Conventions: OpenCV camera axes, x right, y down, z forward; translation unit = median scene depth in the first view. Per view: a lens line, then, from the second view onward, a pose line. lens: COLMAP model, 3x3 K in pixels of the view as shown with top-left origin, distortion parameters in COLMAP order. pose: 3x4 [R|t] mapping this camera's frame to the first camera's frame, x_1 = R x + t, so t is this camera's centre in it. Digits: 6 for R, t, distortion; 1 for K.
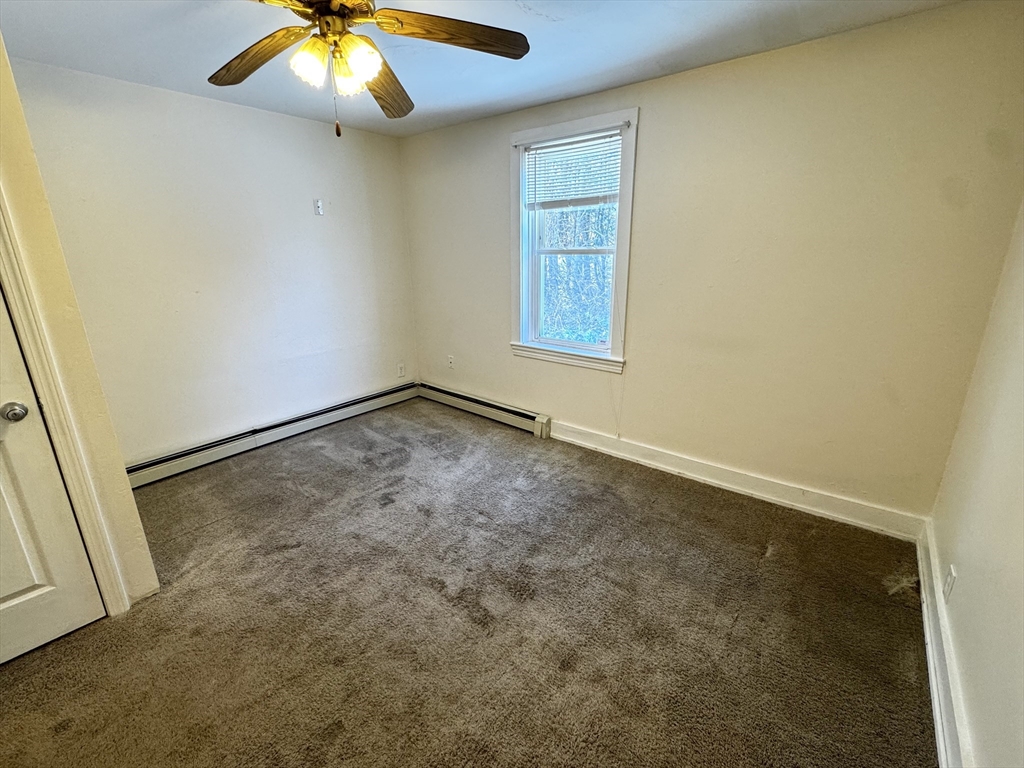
lens RADIAL K [[447.5, 0, 514.8], [0, 447.5, 385.2], [0, 0, 1]] dist [-0.001141, -0.000670]
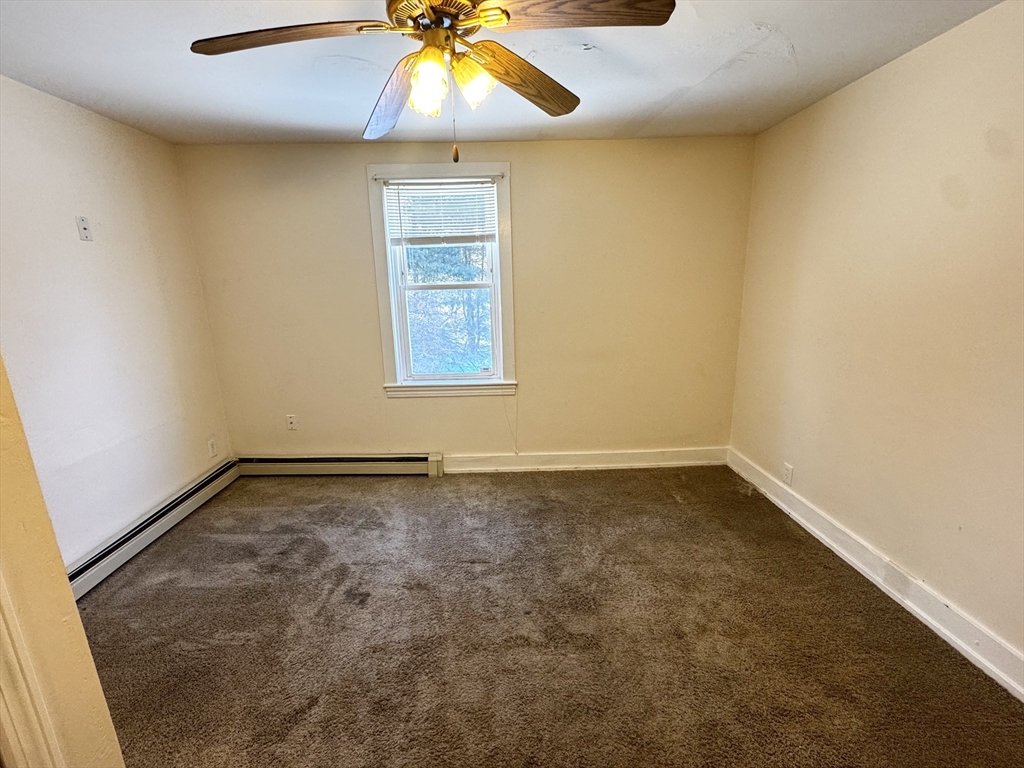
lens RADIAL K [[447.5, 0, 511.0], [0, 447.5, 382.8], [0, 0, 1]] dist [-0.001141, -0.000670]
pose [[0.769685, -0.153170, 0.619777, -0.460202], [0.201353, 0.979486, -0.007988, -0.048843], [-0.605840, 0.130942, 0.784737, 0.147991]]
